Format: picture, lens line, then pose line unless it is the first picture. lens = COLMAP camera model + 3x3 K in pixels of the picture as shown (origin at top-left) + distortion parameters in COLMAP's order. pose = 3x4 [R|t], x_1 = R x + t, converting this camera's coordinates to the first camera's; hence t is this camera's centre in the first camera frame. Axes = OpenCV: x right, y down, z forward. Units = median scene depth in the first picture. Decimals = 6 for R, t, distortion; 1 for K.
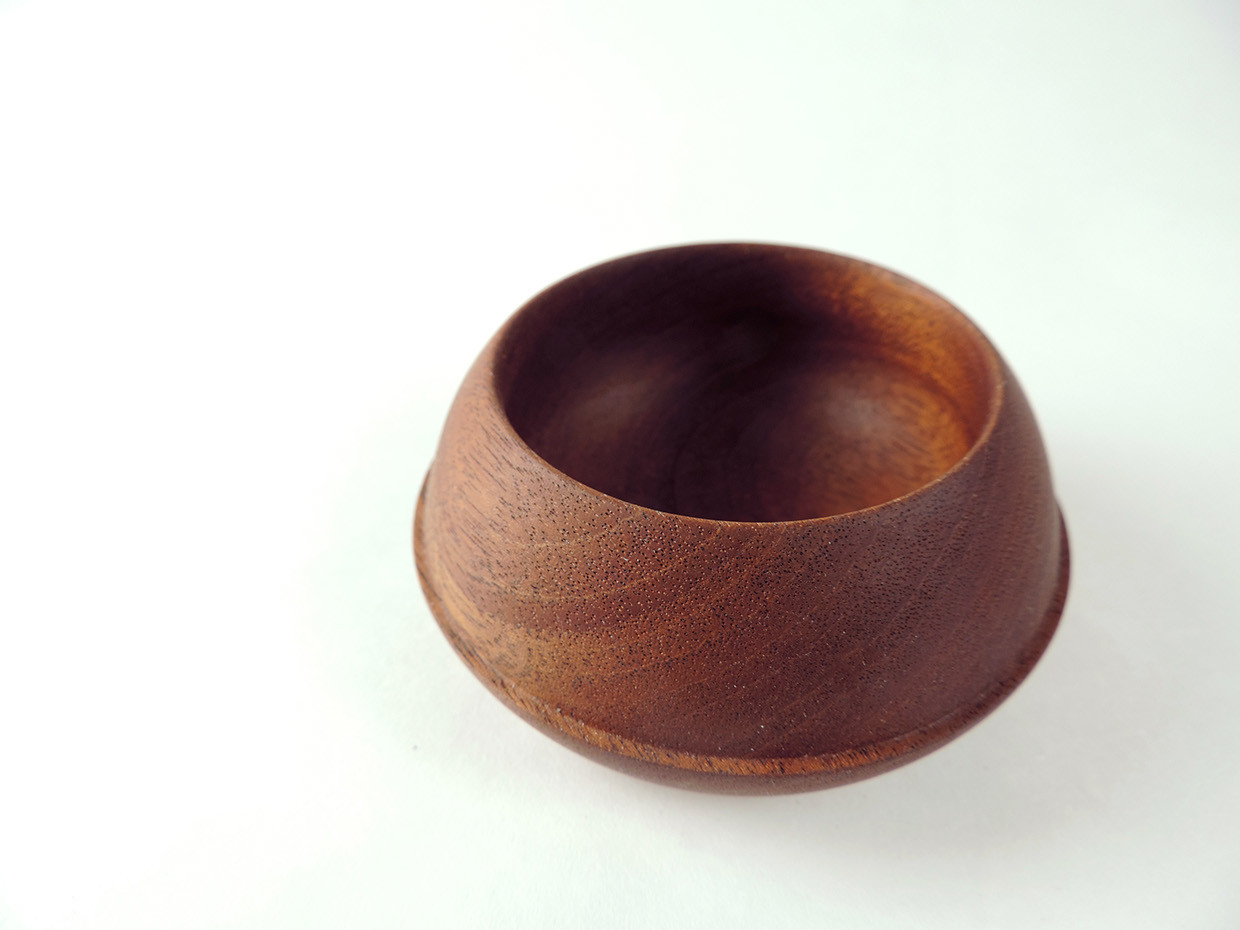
lens RADIAL K [[876.2, 0, 625.5], [0, 876.2, 464.4], [0, 0, 1]] dist [0.003428, -0.000612]
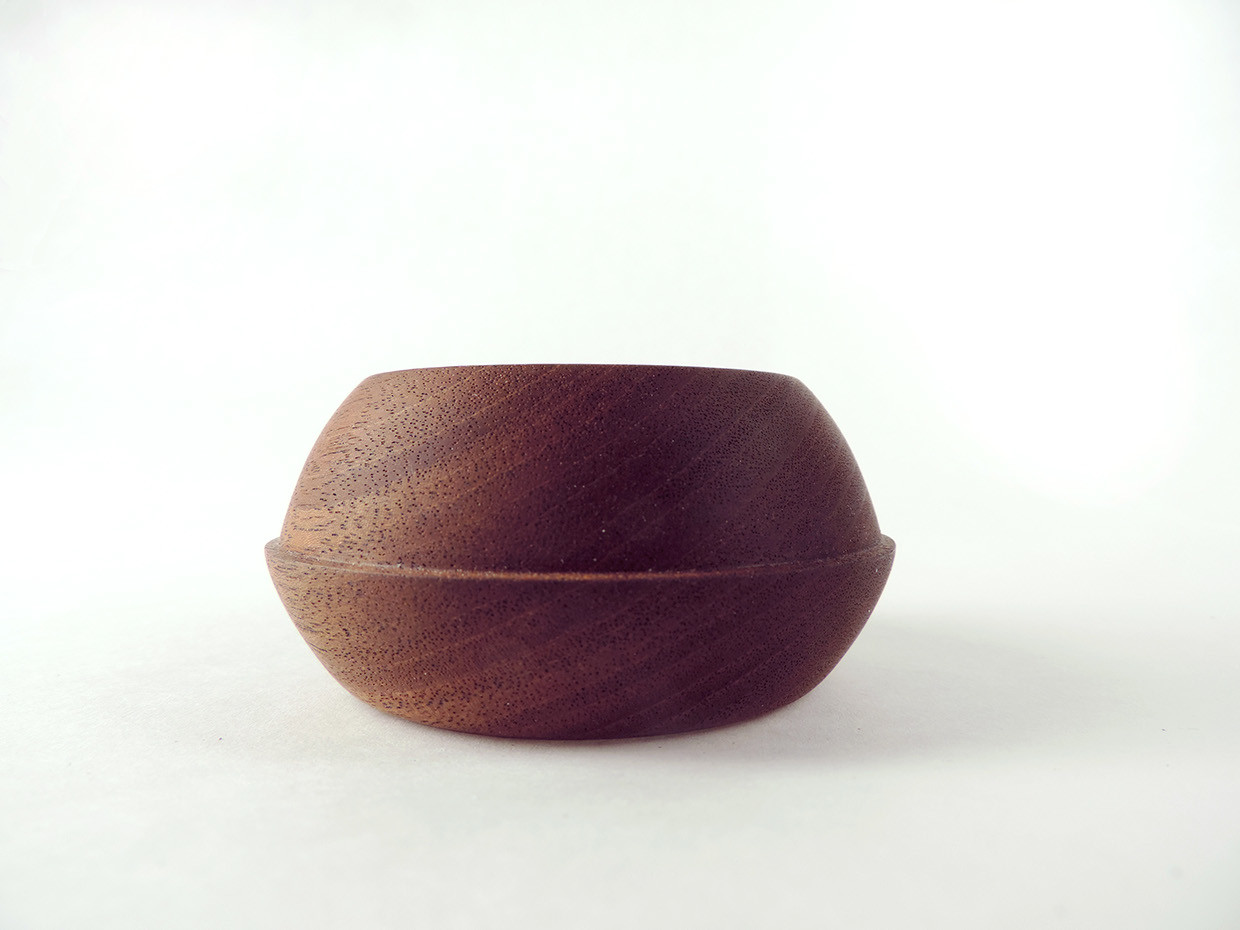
lens RADIAL K [[876.2, 0, 616.5], [0, 876.2, 464.5], [0, 0, 1]] dist [0.003428, -0.000612]
pose [[0.994563, 0.028169, 0.100257, 0.068363], [0.040580, 0.781788, -0.622223, 0.880896], [-0.095907, 0.622908, 0.776394, 0.169235]]
